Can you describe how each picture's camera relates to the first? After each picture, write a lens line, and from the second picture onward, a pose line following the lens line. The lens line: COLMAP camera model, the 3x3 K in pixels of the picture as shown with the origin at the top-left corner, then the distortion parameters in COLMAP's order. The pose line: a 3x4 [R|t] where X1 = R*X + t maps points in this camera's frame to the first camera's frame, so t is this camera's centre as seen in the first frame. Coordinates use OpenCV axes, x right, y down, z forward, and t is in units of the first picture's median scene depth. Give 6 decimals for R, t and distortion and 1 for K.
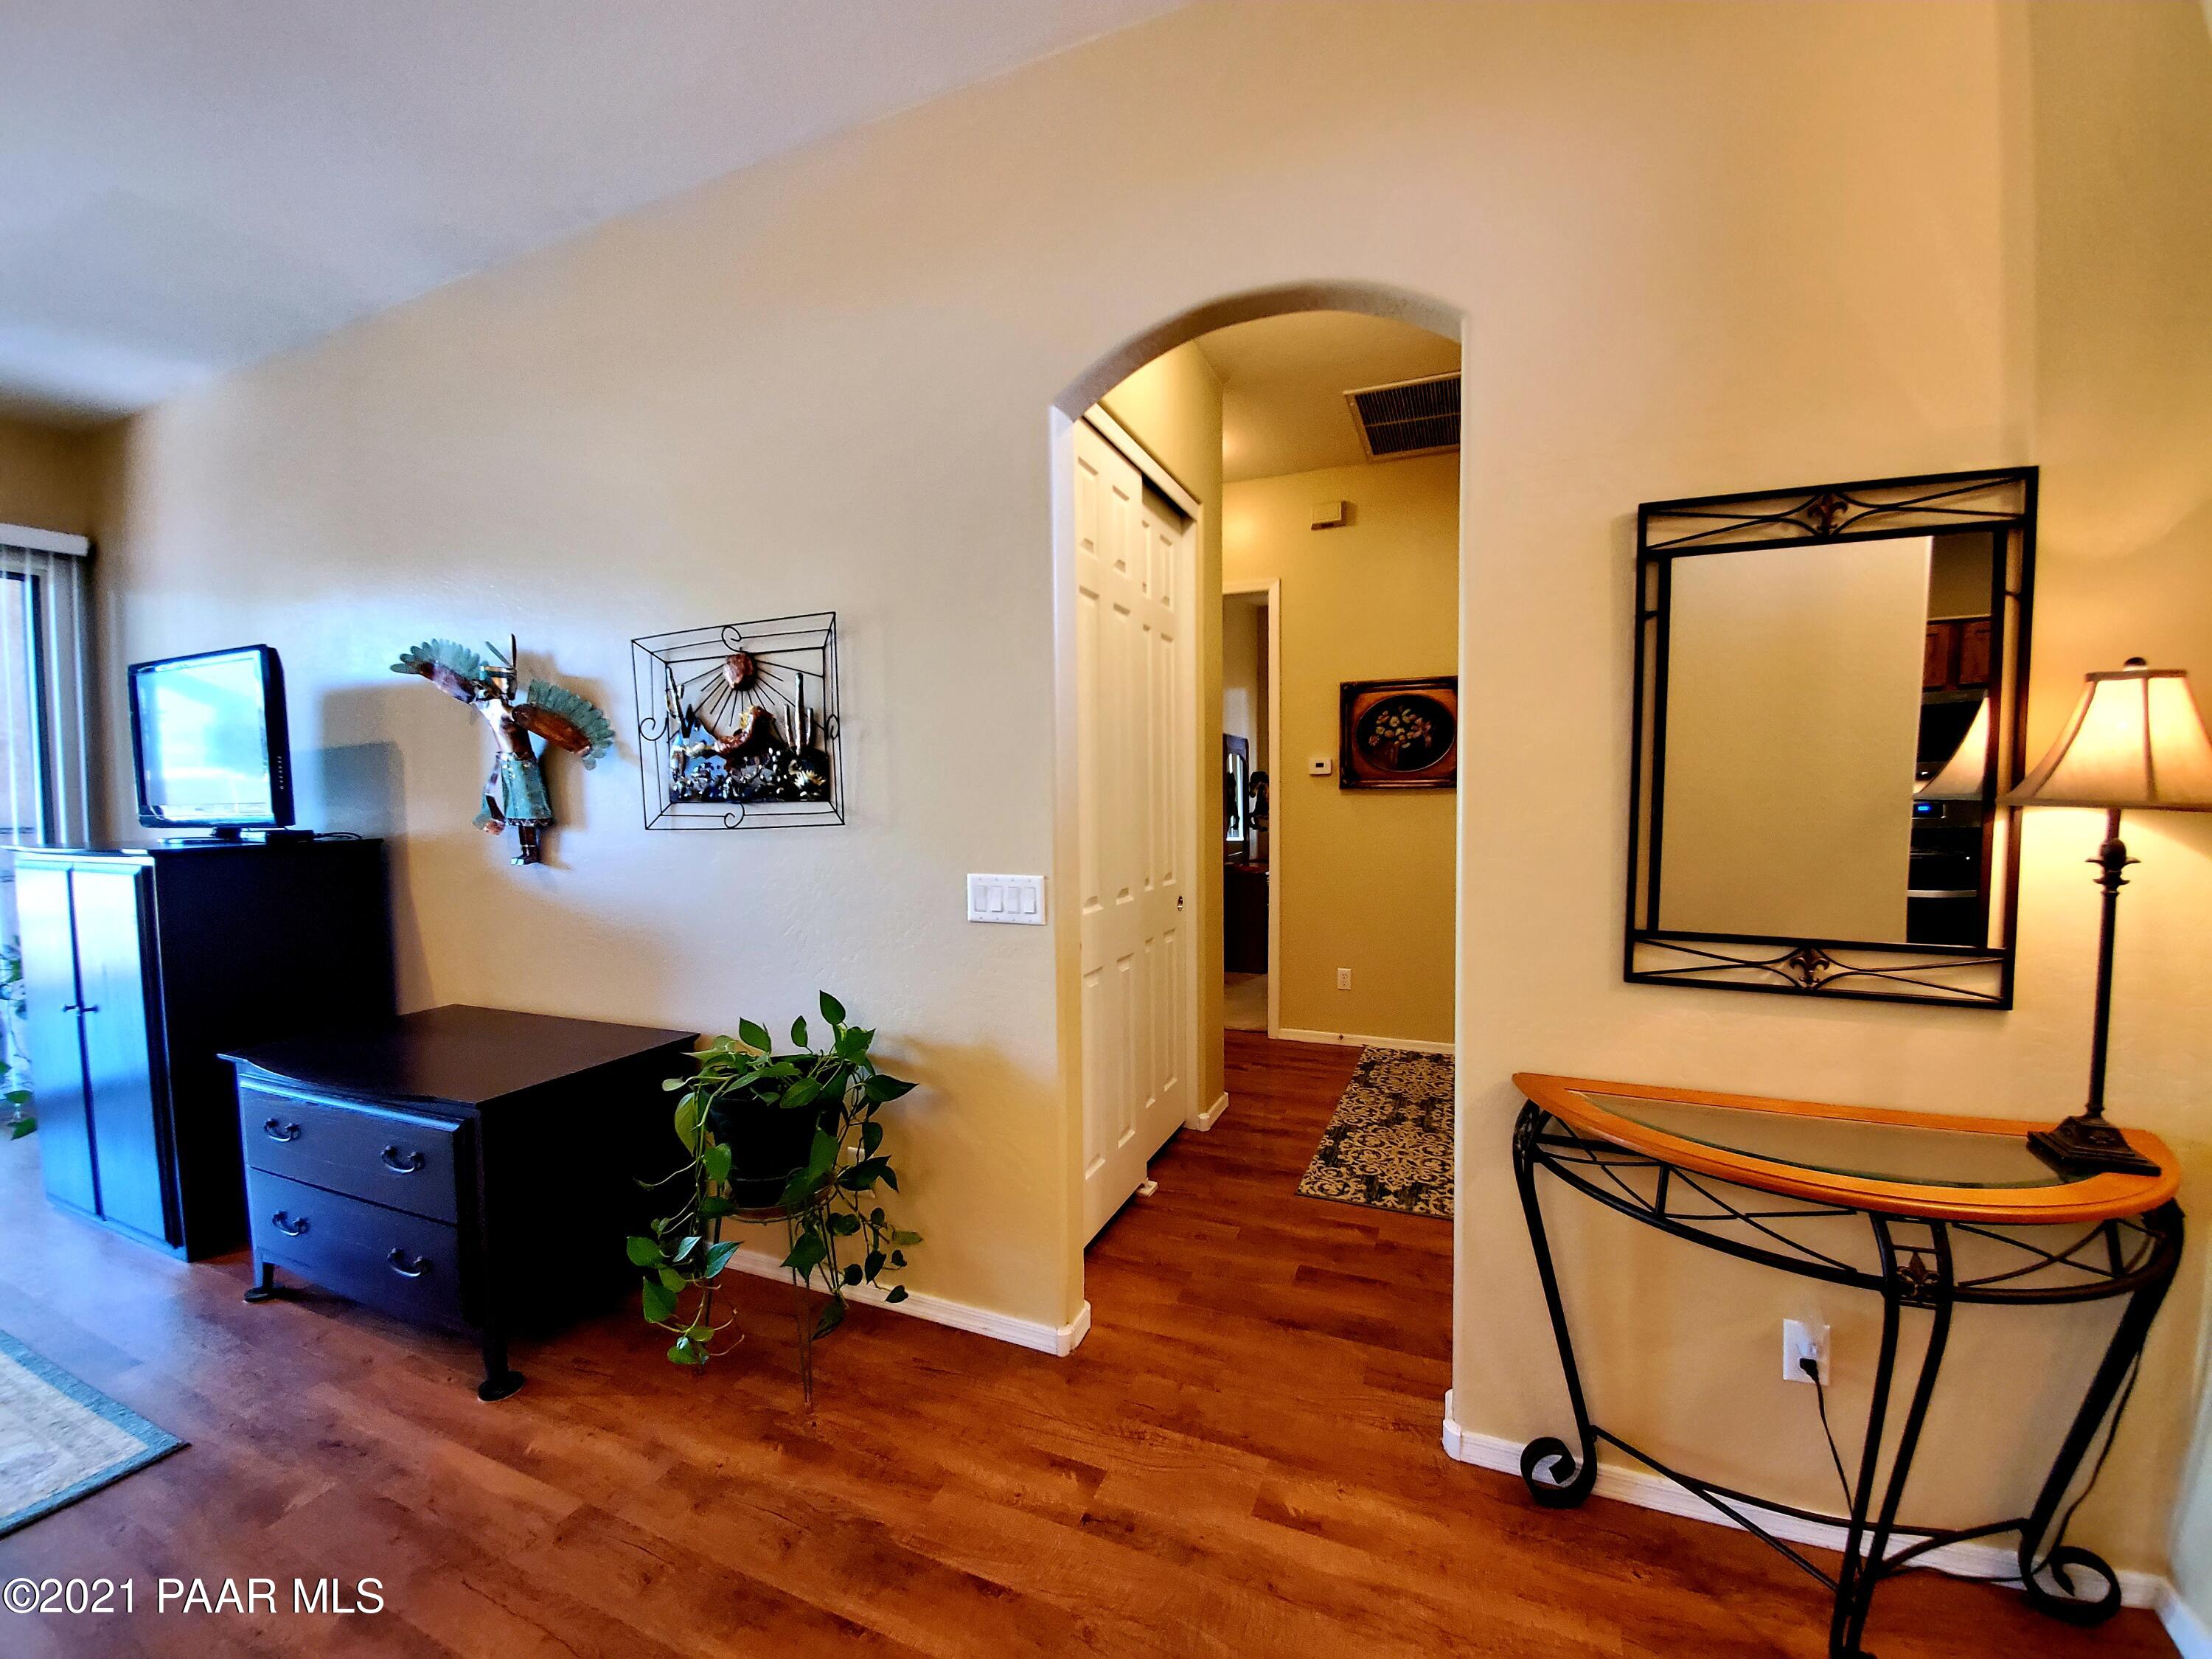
lens RADIAL K [[892.7, 0, 1117.5], [0, 892.7, 828.7], [0, 0, 1]] dist [-0.015982, -0.000095]
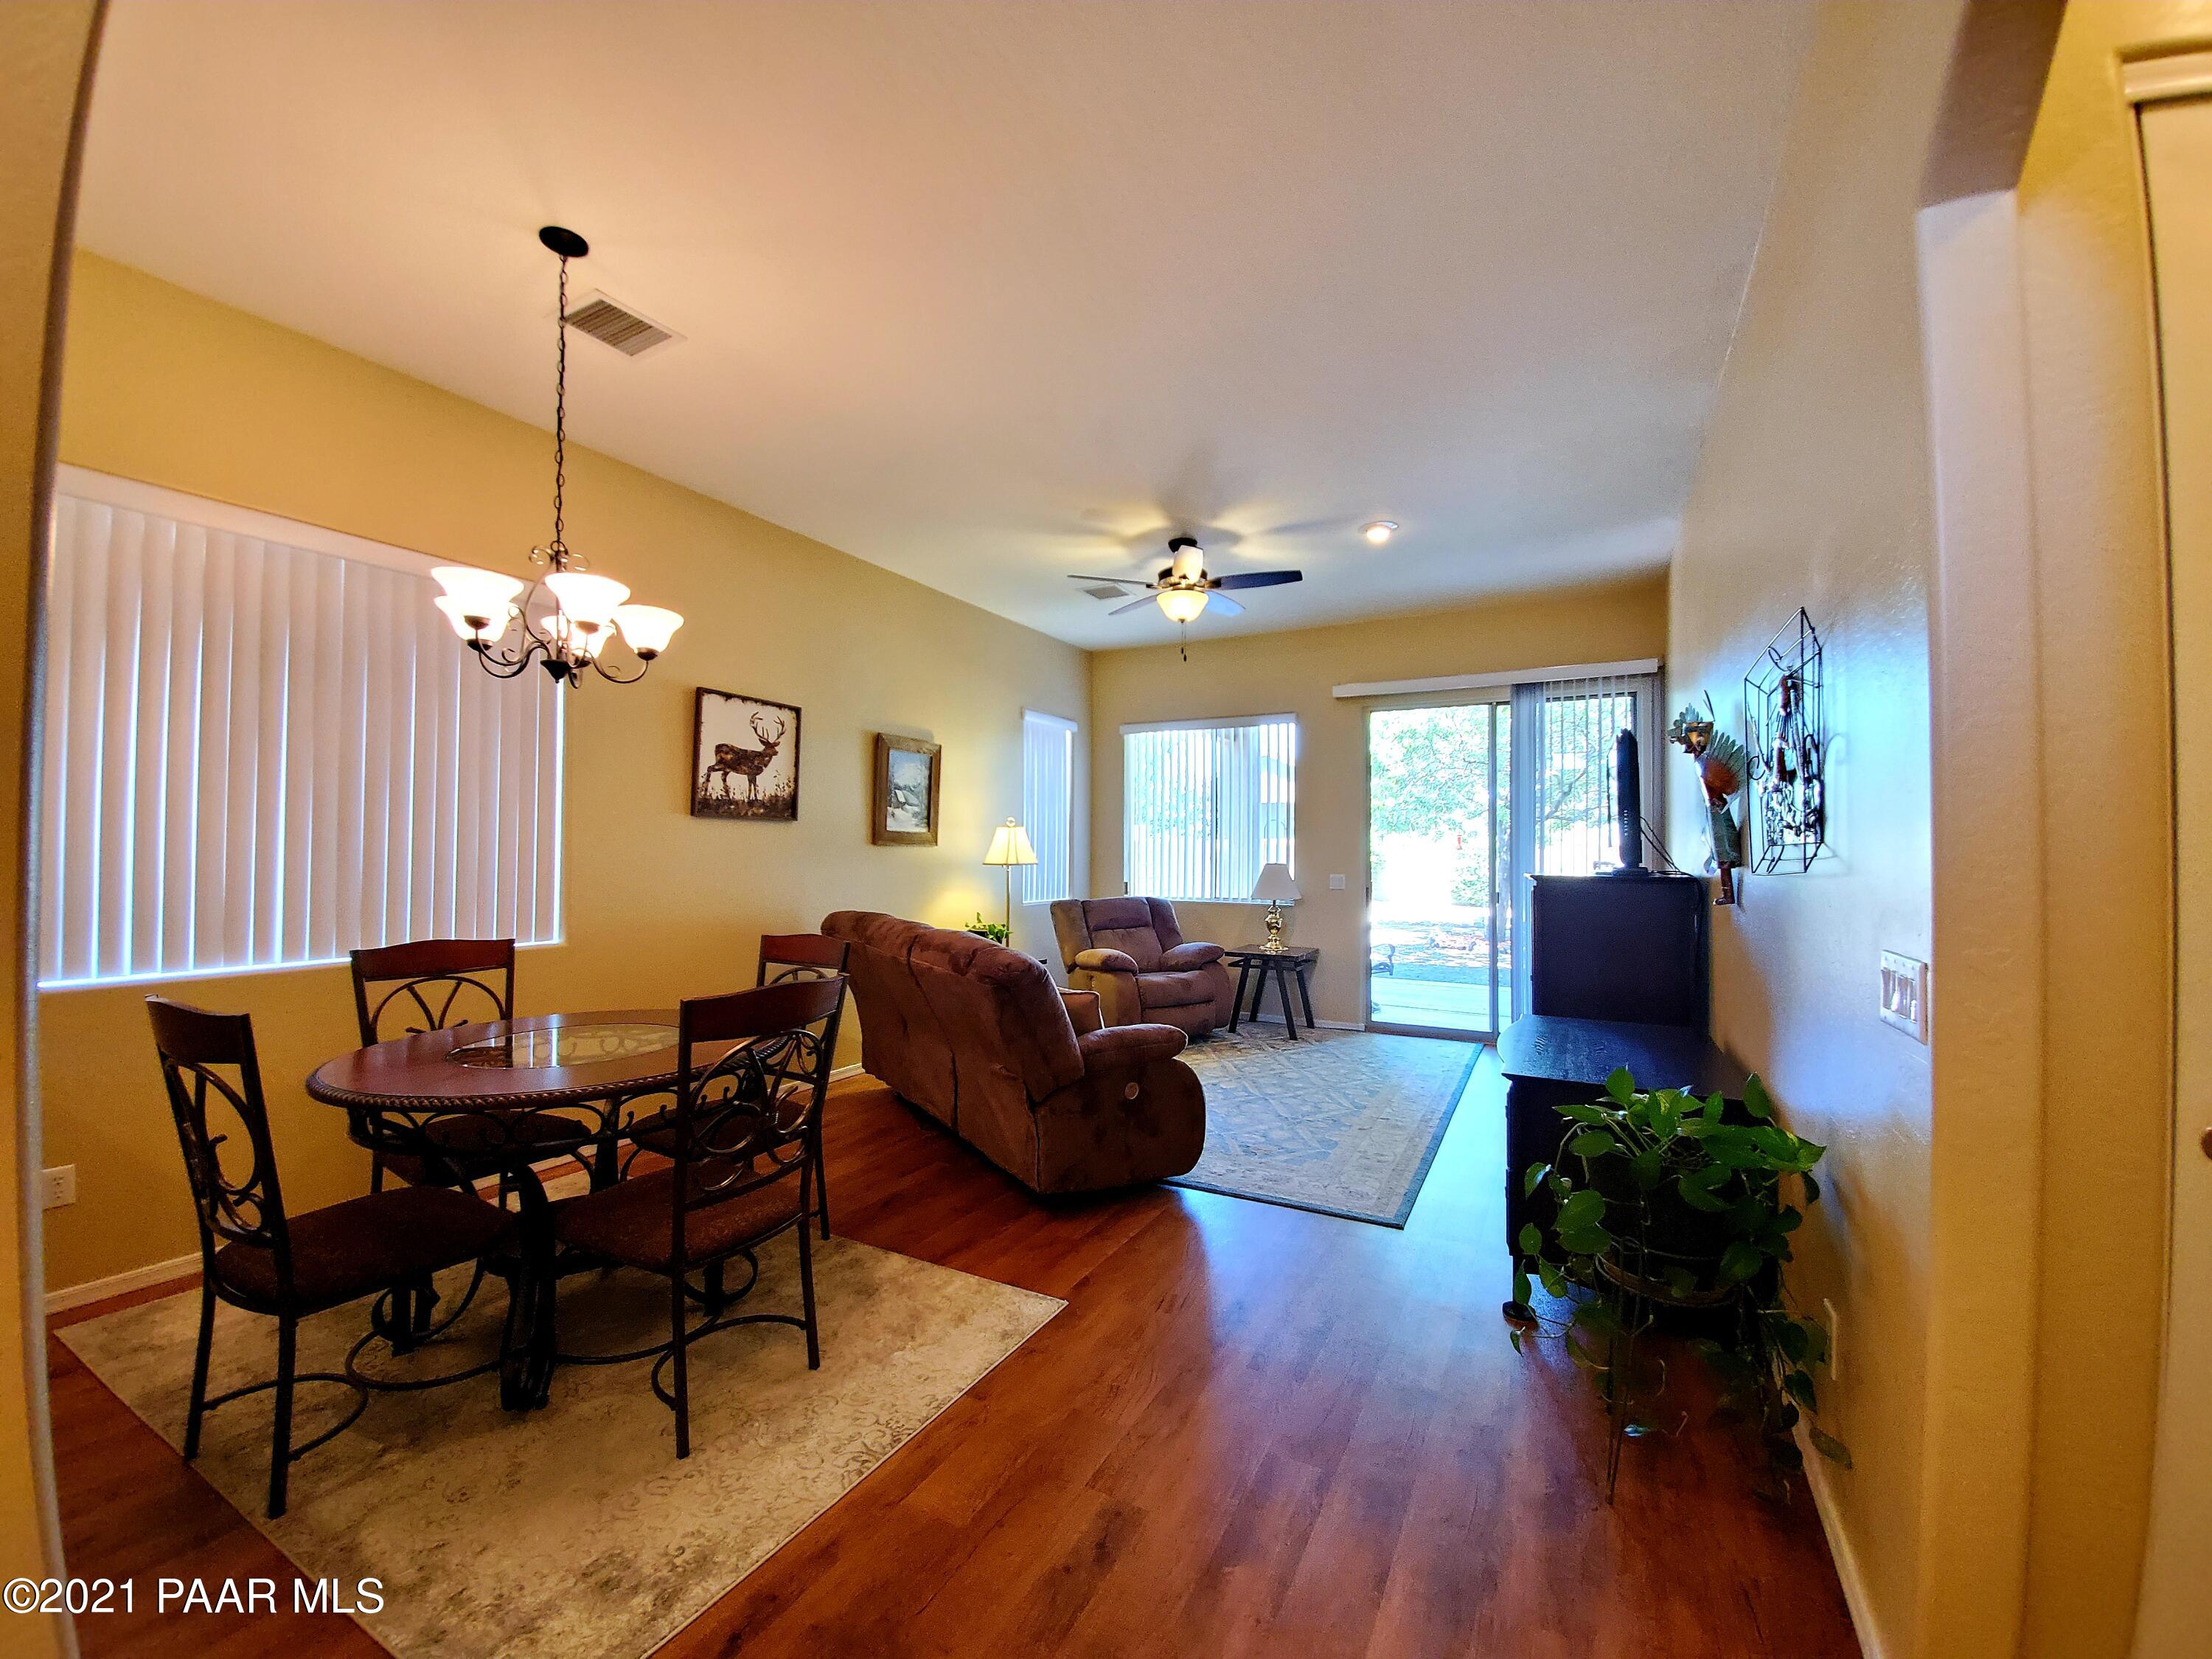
lens RADIAL K [[892.7, 0, 1117.5], [0, 892.7, 828.7], [0, 0, 1]] dist [-0.015982, -0.000095]
pose [[-0.077013, -0.005677, -0.997014, 0.373569], [-0.063756, 0.997965, -0.000757, -0.004740], [0.994990, 0.063507, -0.077219, 0.317739]]
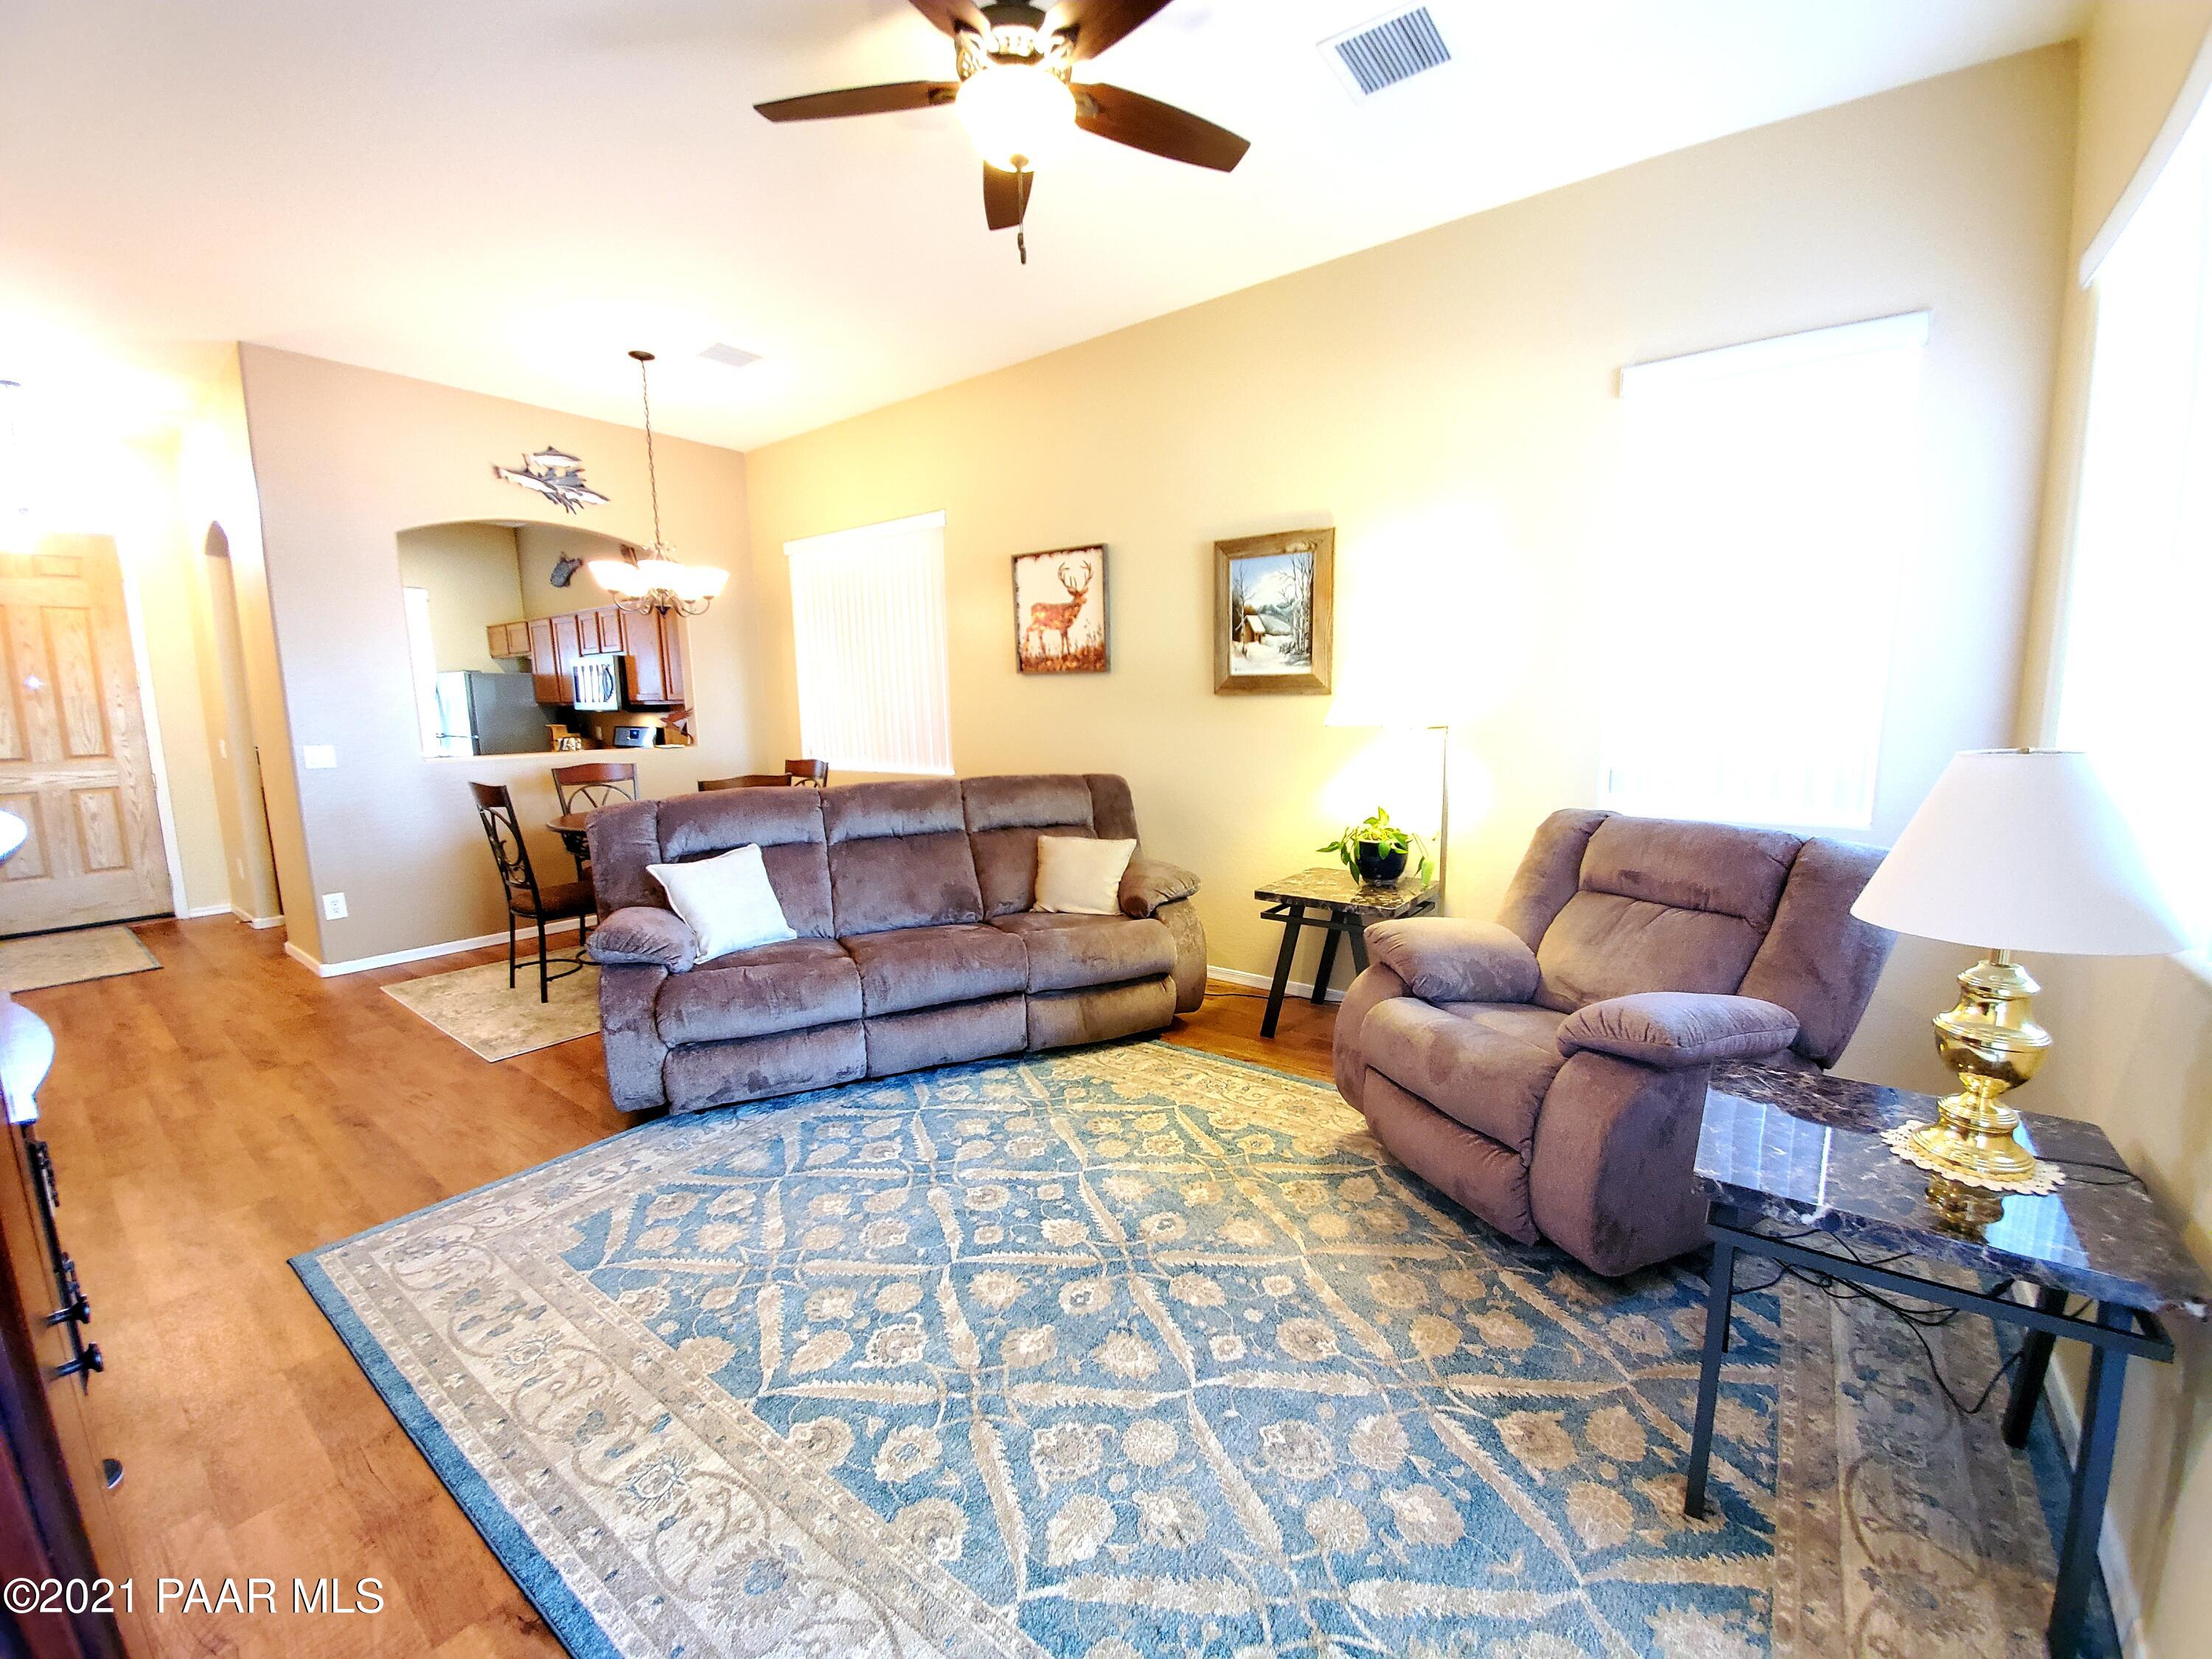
lens RADIAL K [[892.7, 0, 1117.5], [0, 892.7, 828.7], [0, 0, 1]] dist [-0.015982, -0.000095]
pose [[-0.970436, -0.003521, 0.241333, -1.302616], [0.043065, 0.981323, 0.187486, -0.004525], [-0.237486, 0.192337, -0.952159, 0.964787]]
